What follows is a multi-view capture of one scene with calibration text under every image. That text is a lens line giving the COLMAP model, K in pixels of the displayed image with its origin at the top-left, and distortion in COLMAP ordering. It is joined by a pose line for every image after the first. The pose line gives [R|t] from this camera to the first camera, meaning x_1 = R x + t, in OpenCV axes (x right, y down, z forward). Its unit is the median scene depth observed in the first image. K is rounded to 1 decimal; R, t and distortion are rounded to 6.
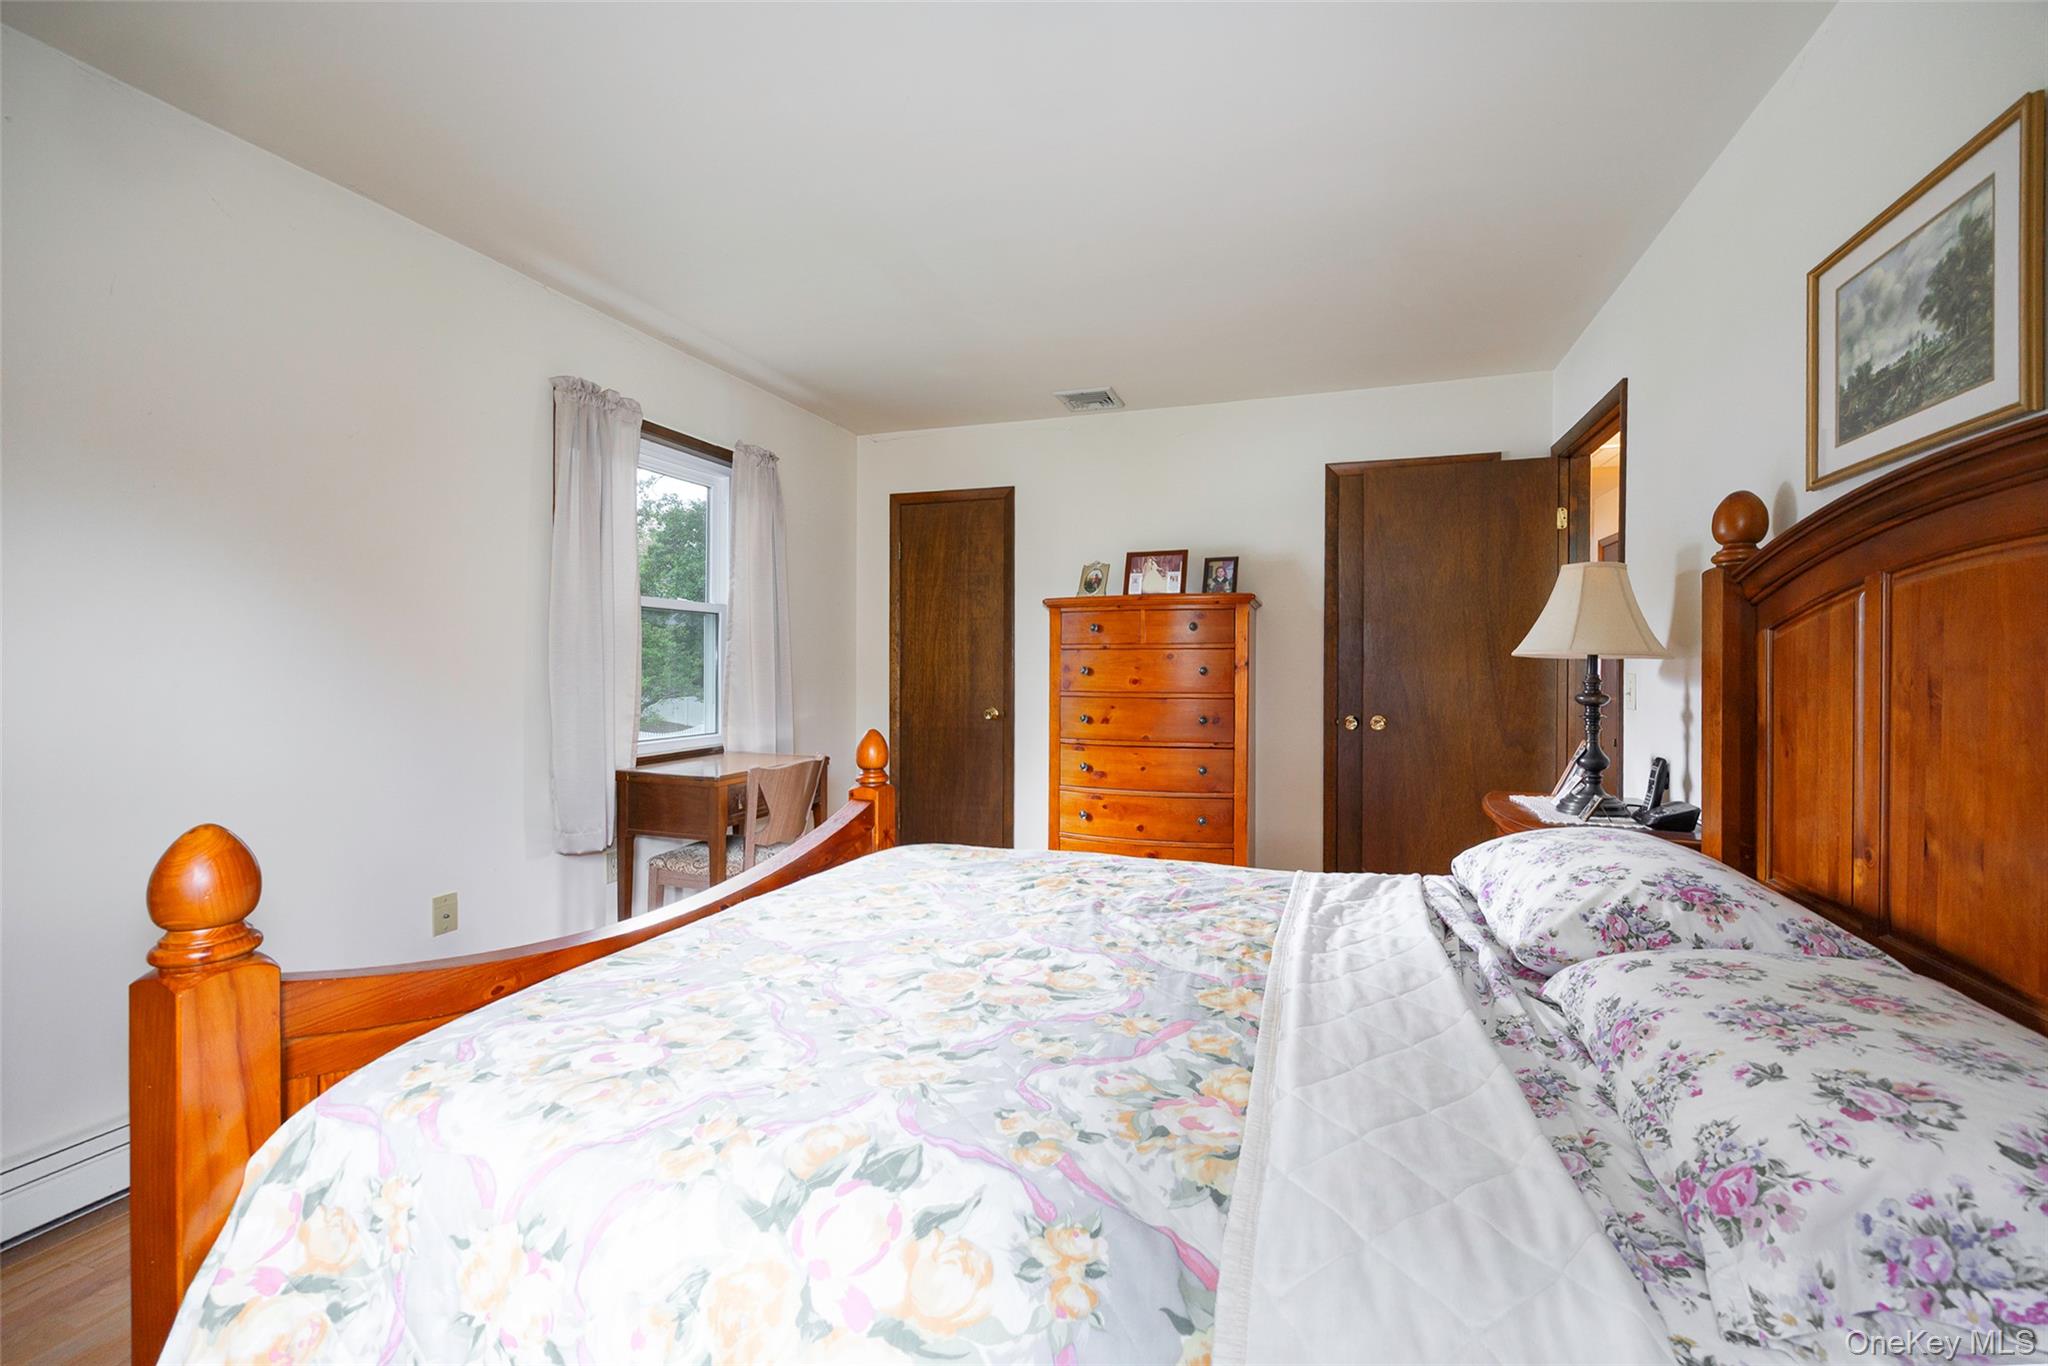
lens RADIAL K [[825.5, 0, 1030.0], [0, 825.5, 688.7], [0, 0, 1]] dist [-0.000286, -0.000064]
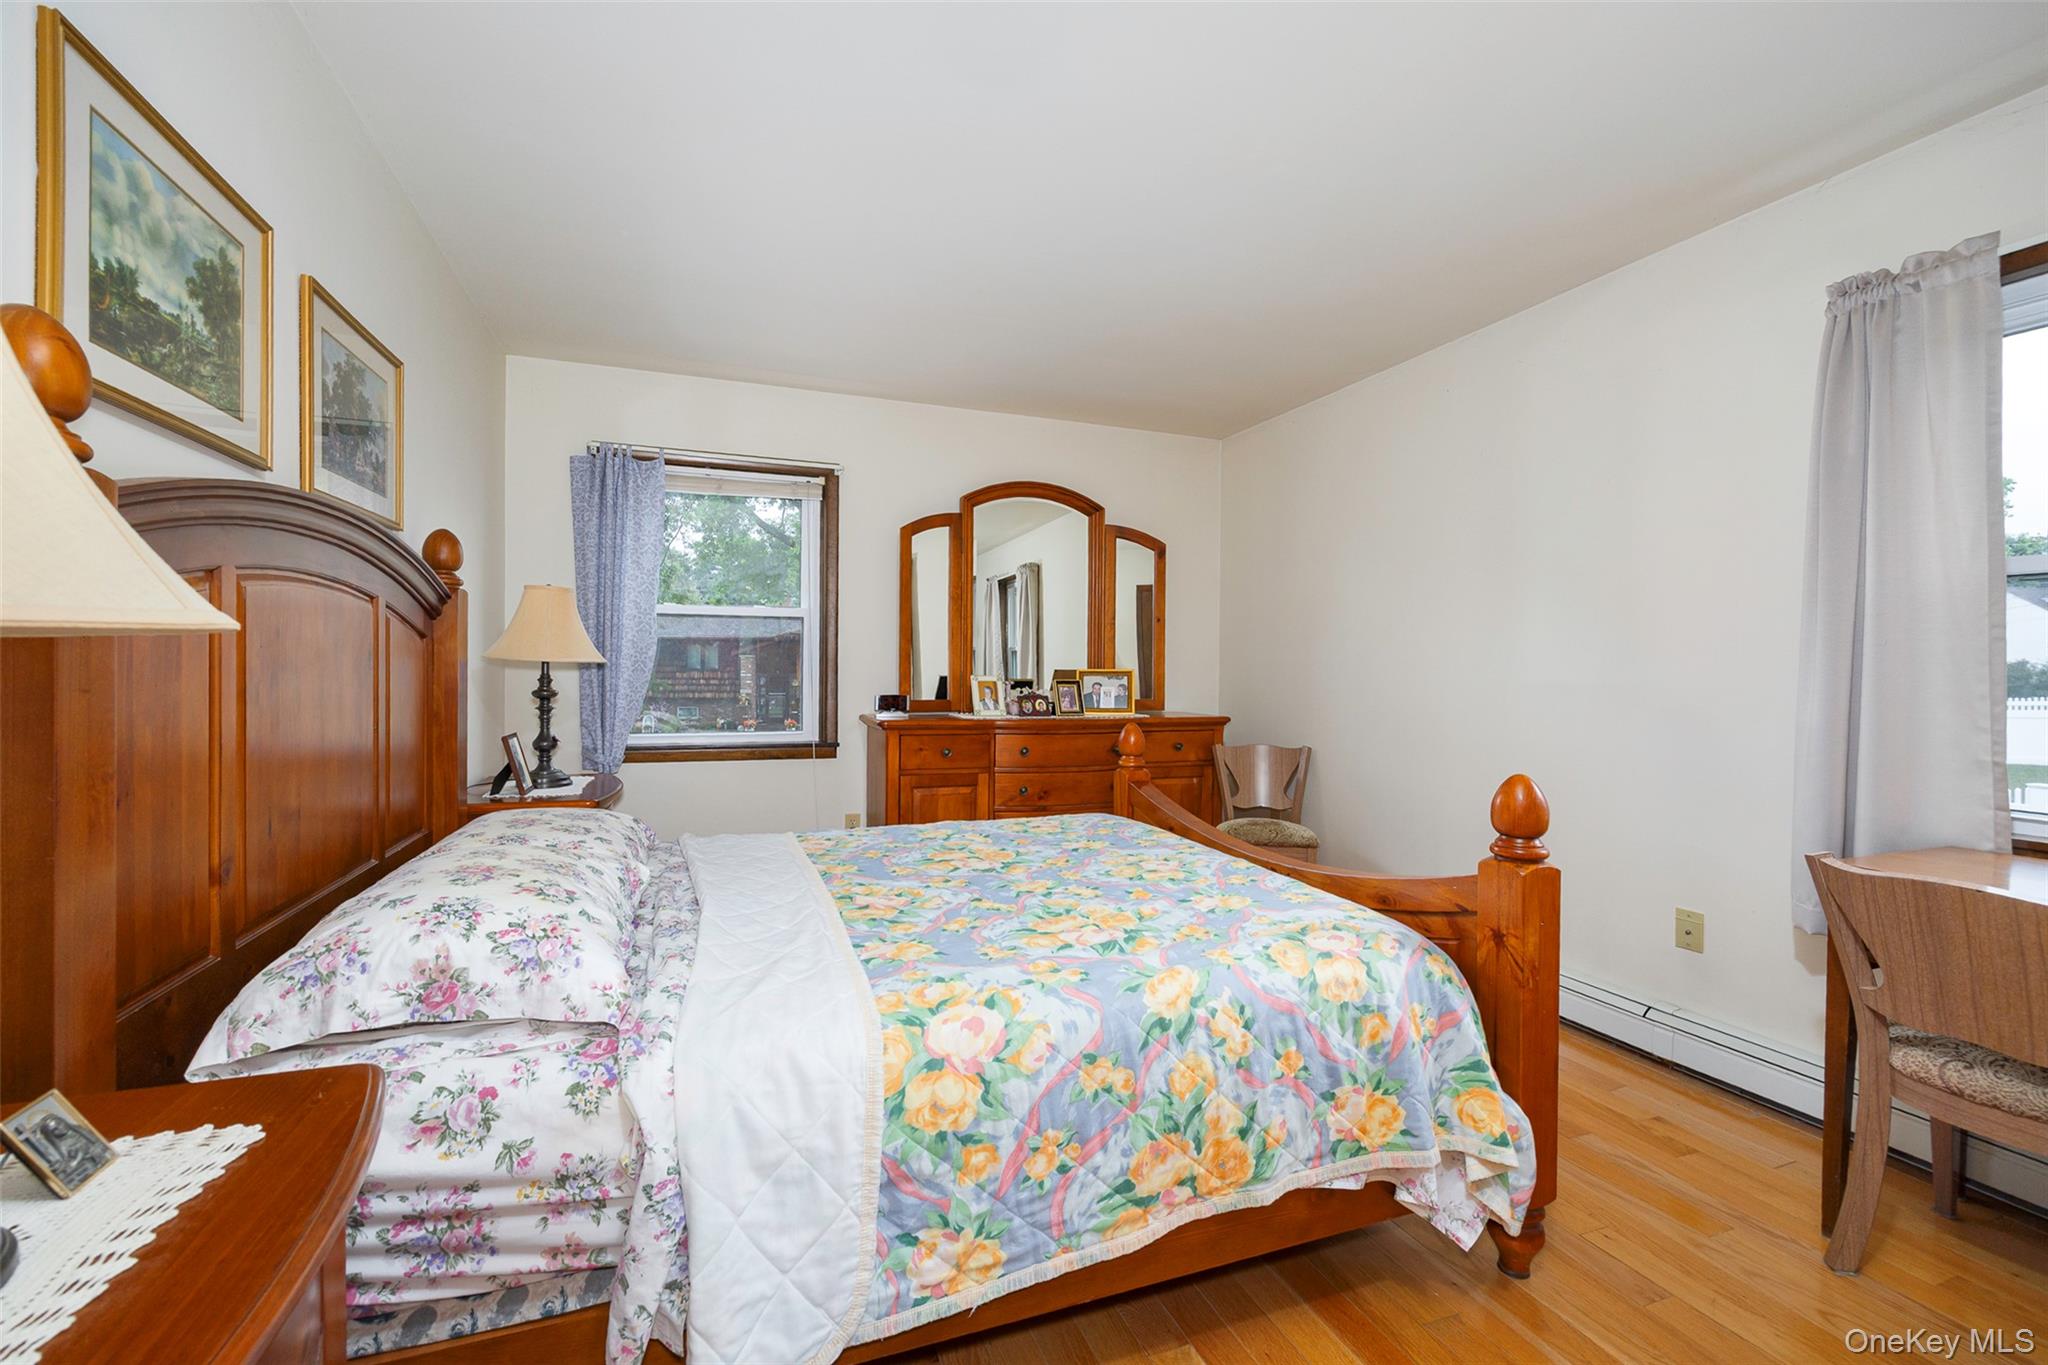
lens RADIAL K [[825.5, 0, 1030.0], [0, 825.5, 688.2], [0, 0, 1]] dist [-0.000286, -0.000064]
pose [[-0.807504, 0.000042, -0.589862, 0.853724], [-0.014803, 0.999684, 0.020336, -0.039064], [0.589676, 0.025153, -0.807248, 2.163246]]
